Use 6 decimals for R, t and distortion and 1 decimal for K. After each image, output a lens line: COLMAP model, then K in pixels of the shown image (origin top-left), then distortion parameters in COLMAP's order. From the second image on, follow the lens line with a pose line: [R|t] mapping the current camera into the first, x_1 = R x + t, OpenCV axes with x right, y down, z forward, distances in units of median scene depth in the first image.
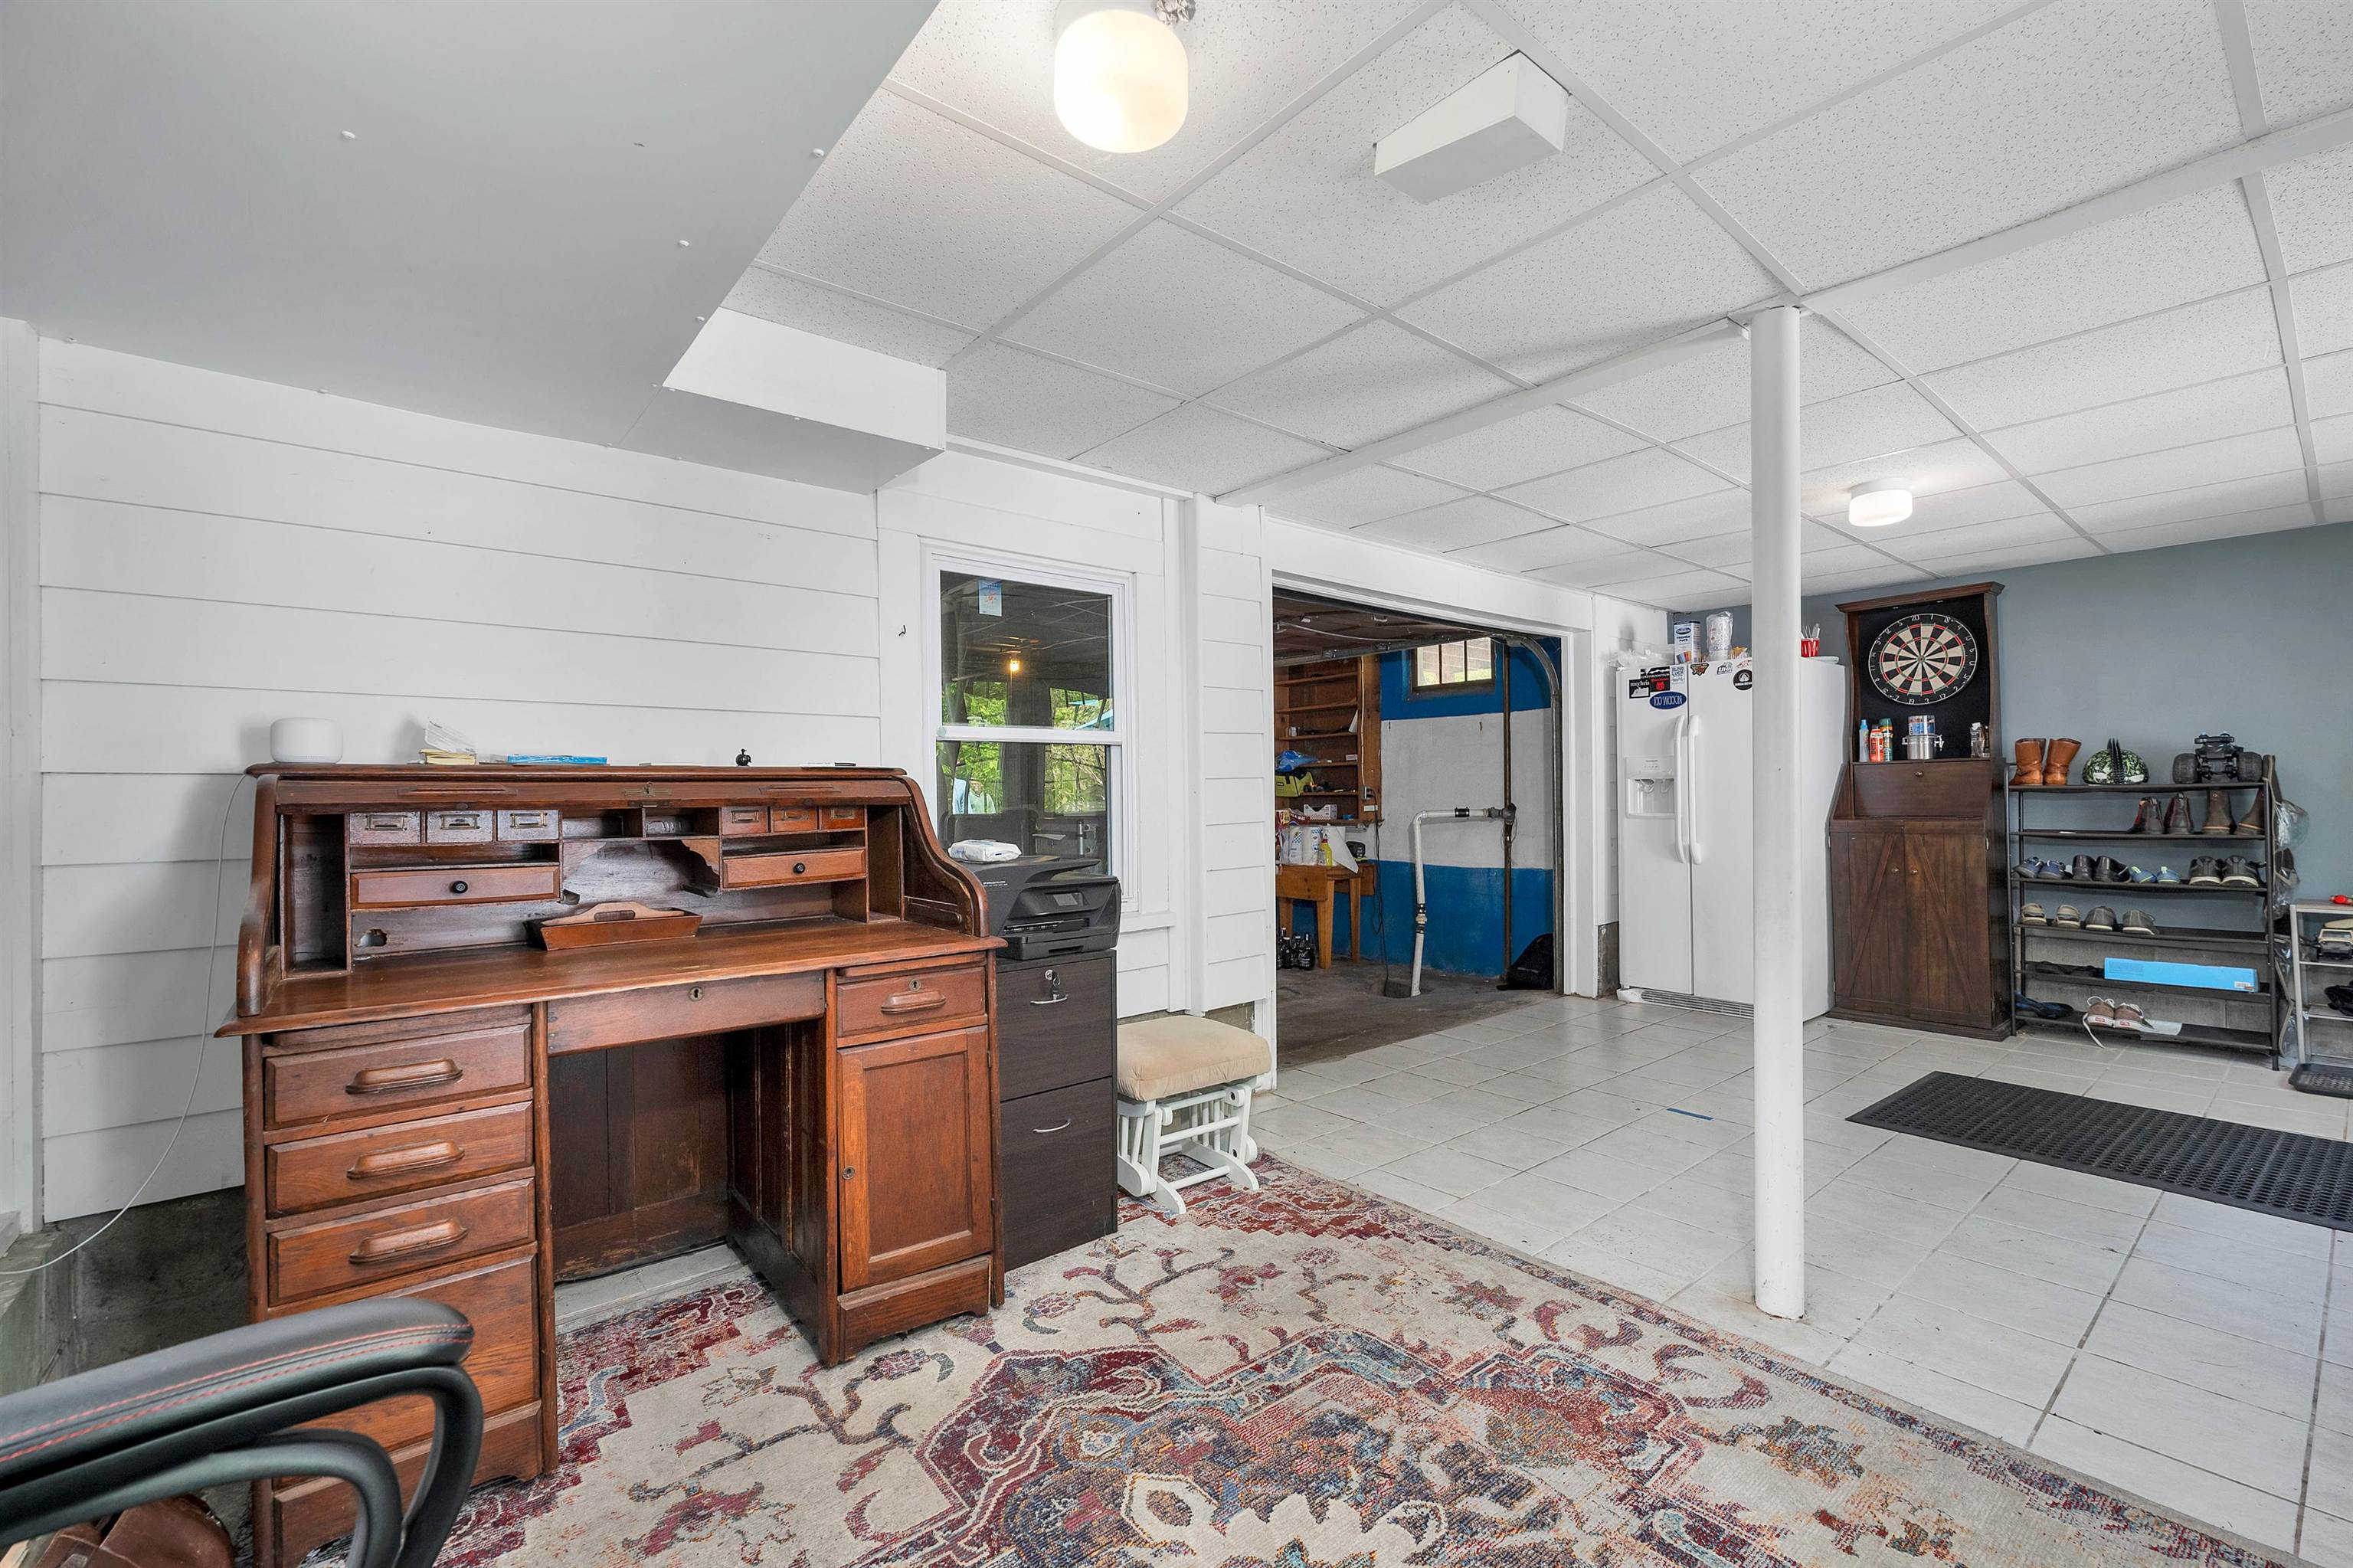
lens RADIAL K [[982.6, 0, 1172.9], [0, 982.6, 786.1], [0, 0, 1]] dist [0.001869, 0.000164]
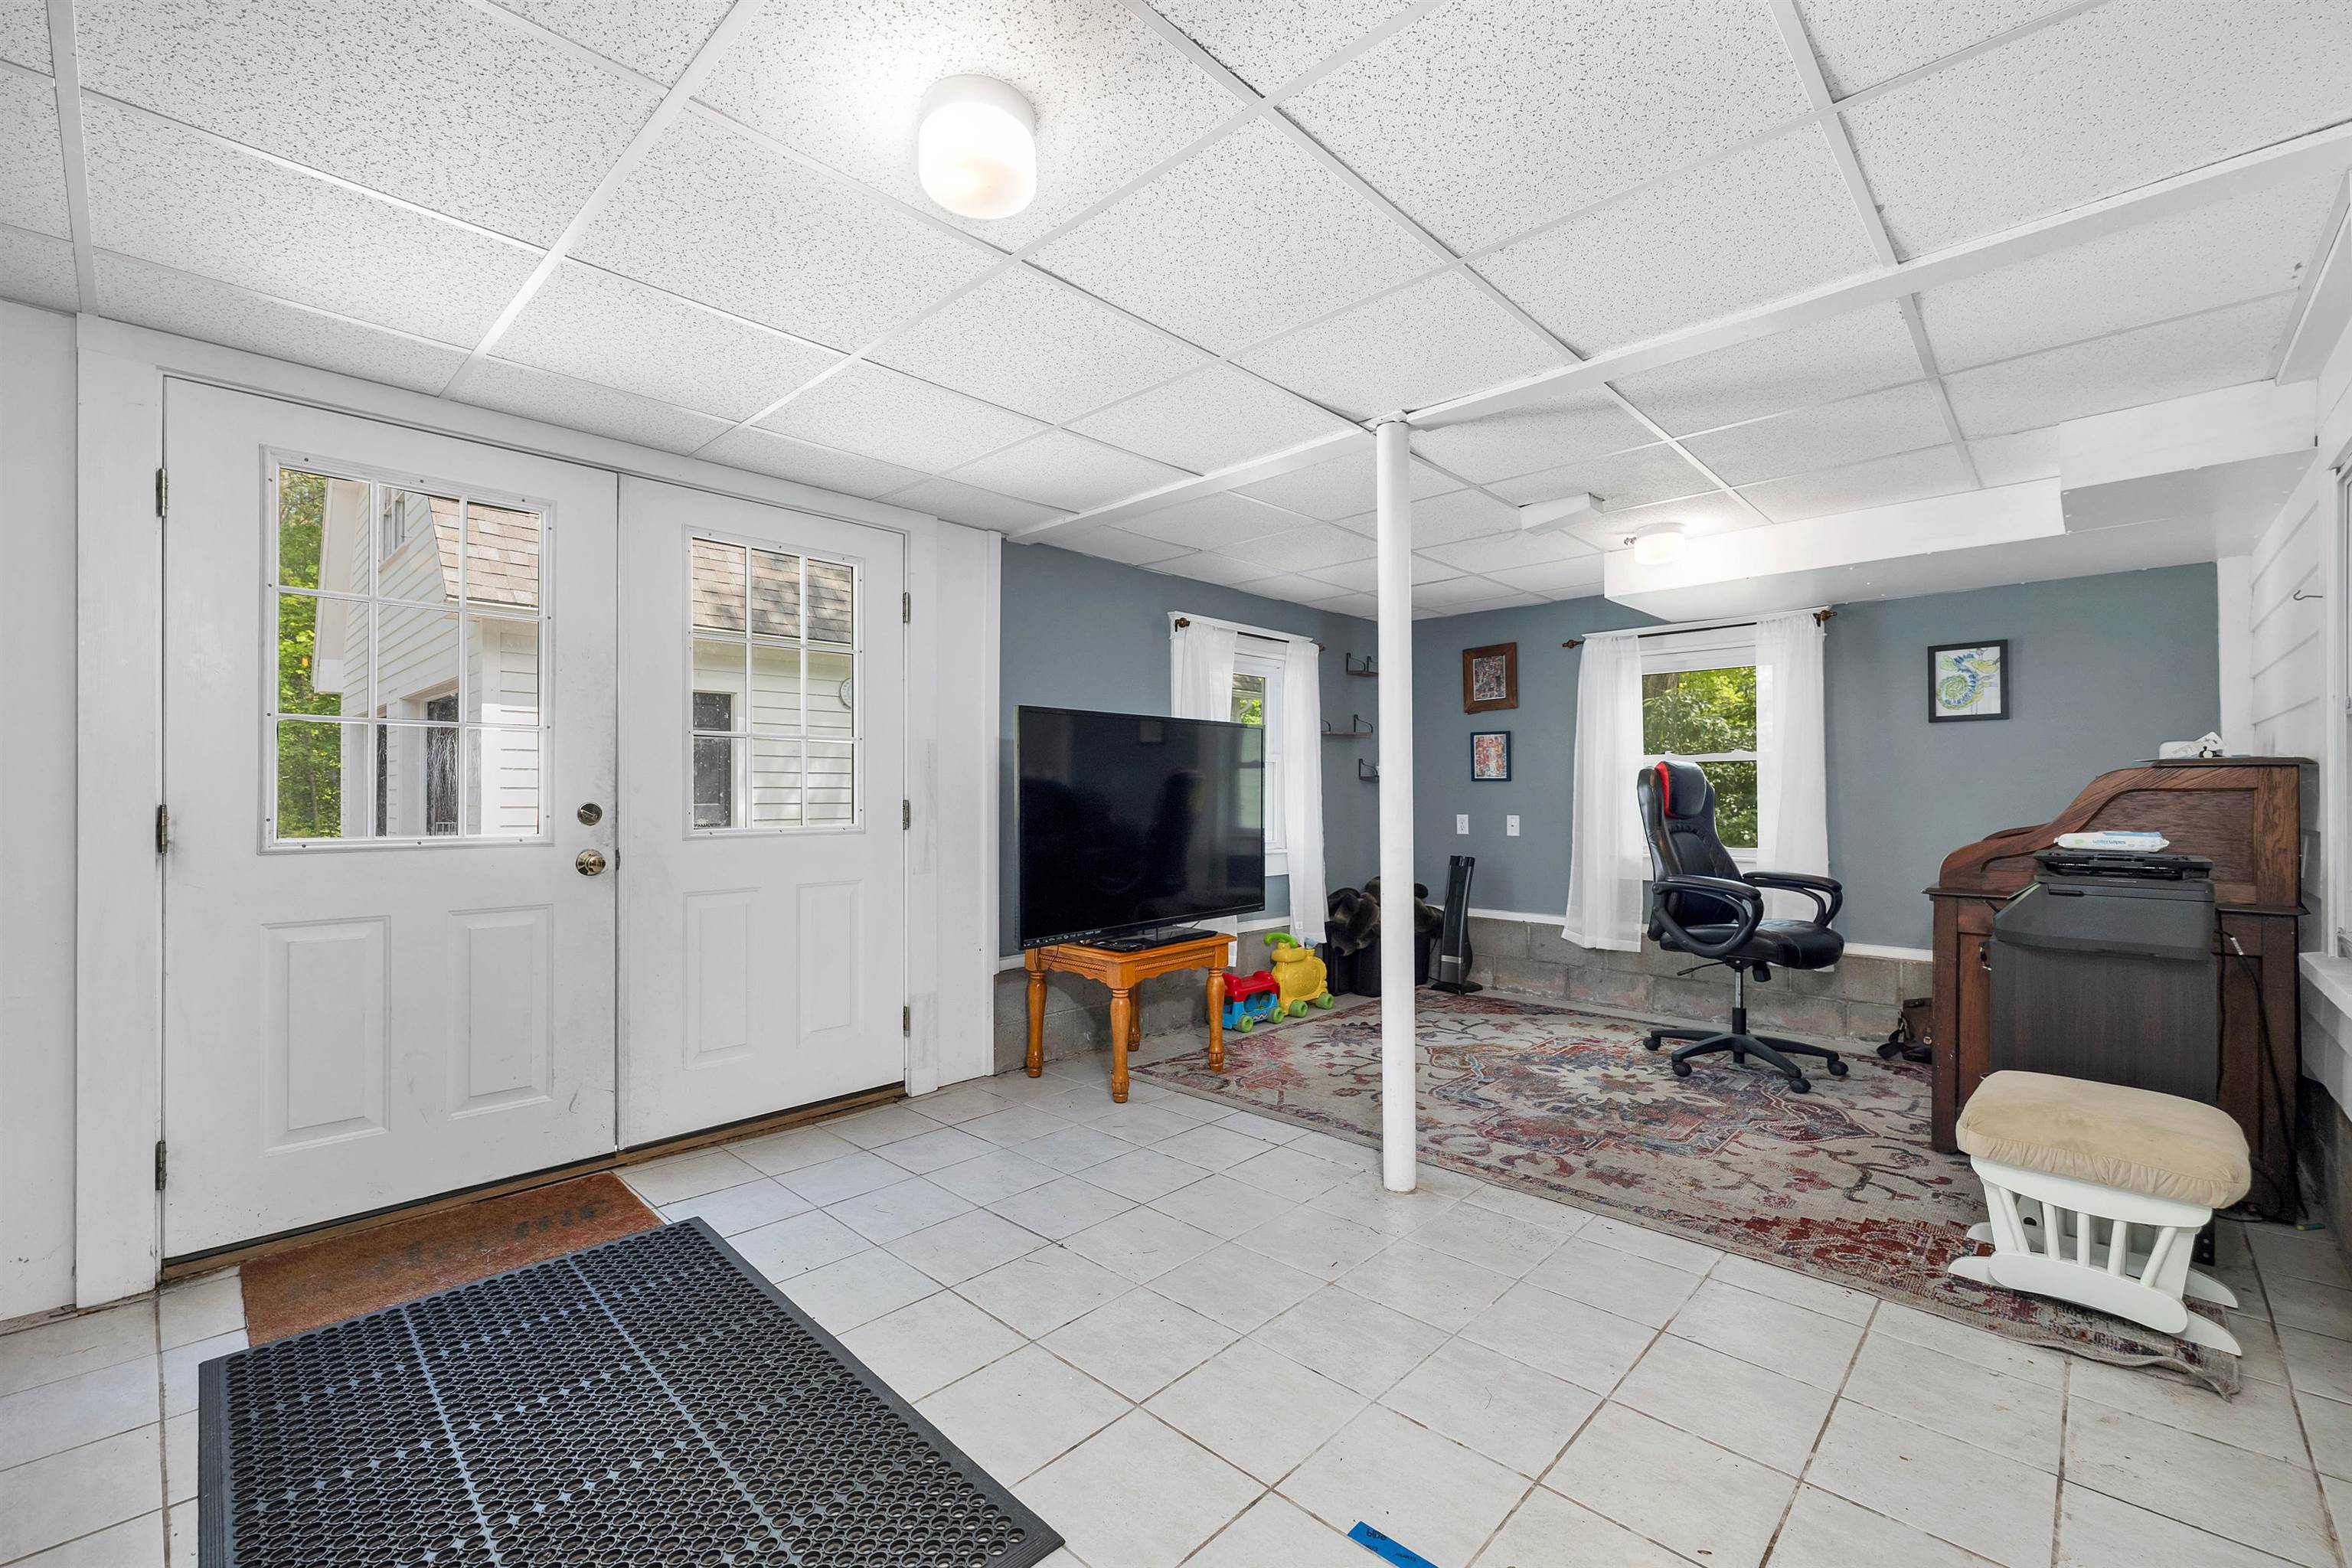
lens RADIAL K [[982.1, 0, 1174.1], [0, 982.1, 792.4], [0, 0, 1]] dist [0.001869, 0.000164]
pose [[-0.991654, 0.010751, -0.128478, 0.519416], [0.011321, 0.999929, -0.003710, 0.005794], [0.128429, -0.005133, -0.991705, 1.090297]]
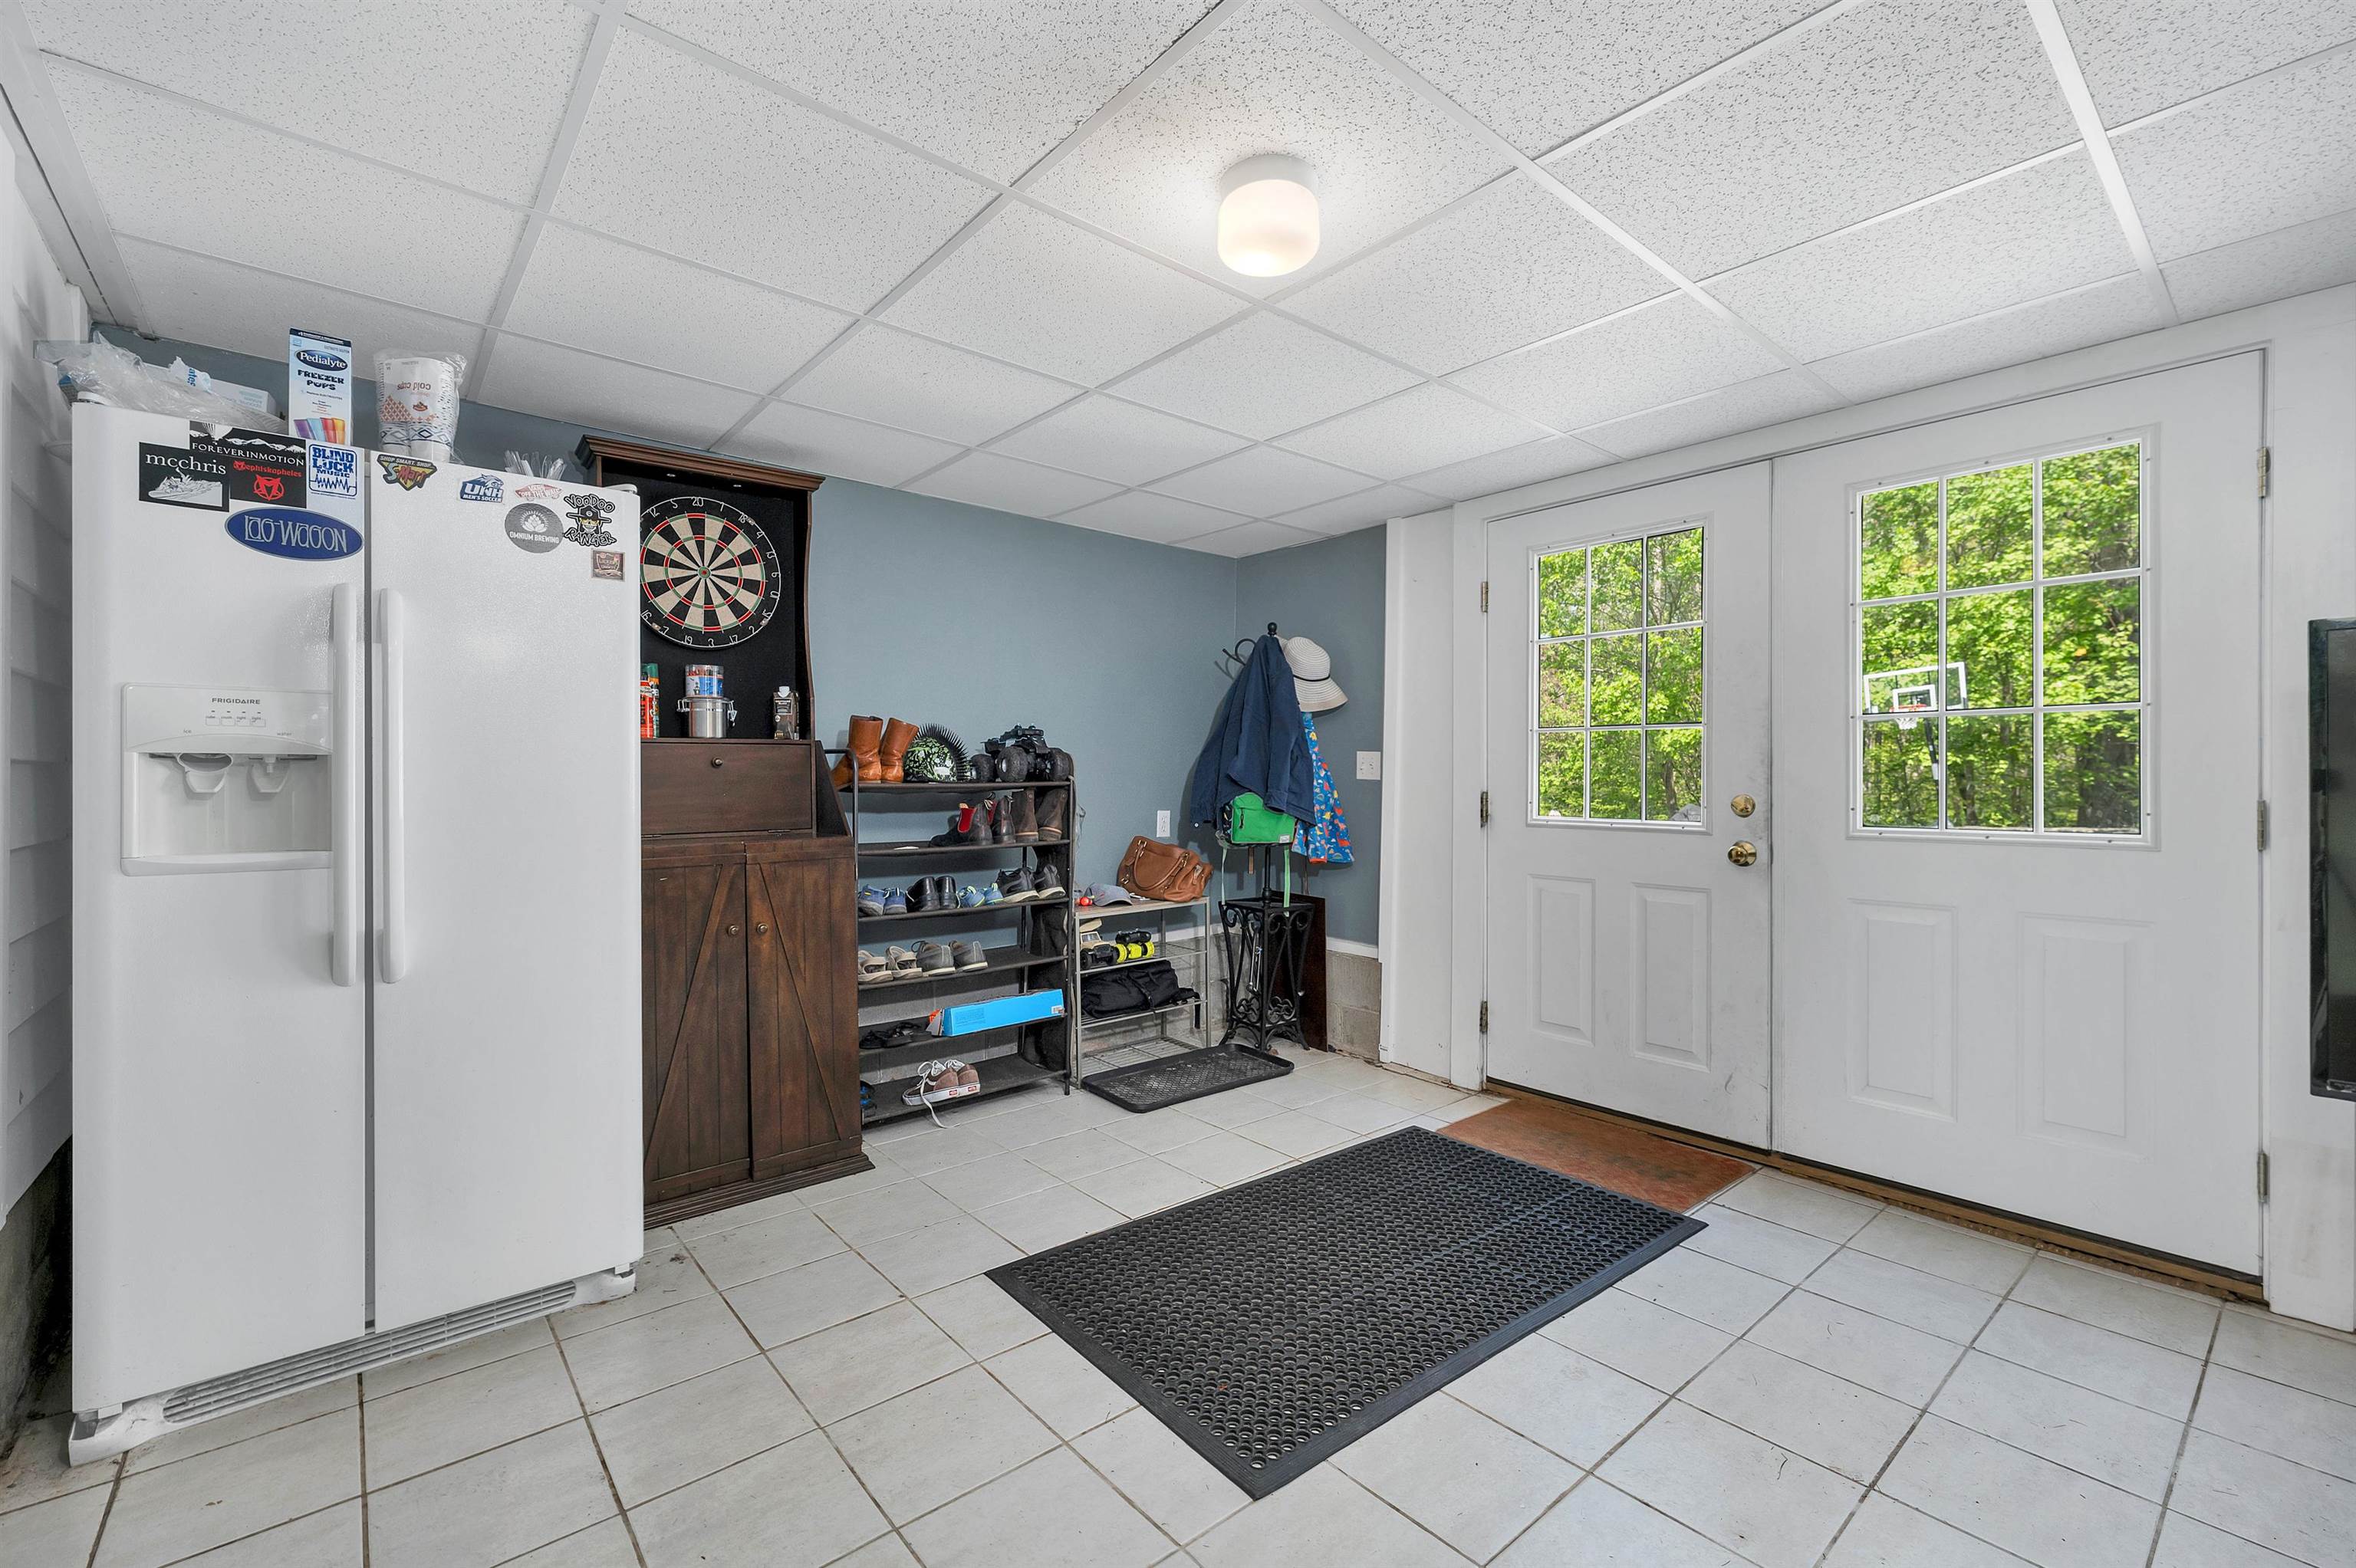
lens RADIAL K [[983.7, 0, 1170.8], [0, 983.7, 783.5], [0, 0, 1]] dist [0.001869, 0.000164]
pose [[-0.014010, 0.005810, 0.999885, 0.168018], [-0.004336, 0.999973, -0.005872, 0.003368], [-0.999892, -0.004418, -0.013985, 0.795984]]
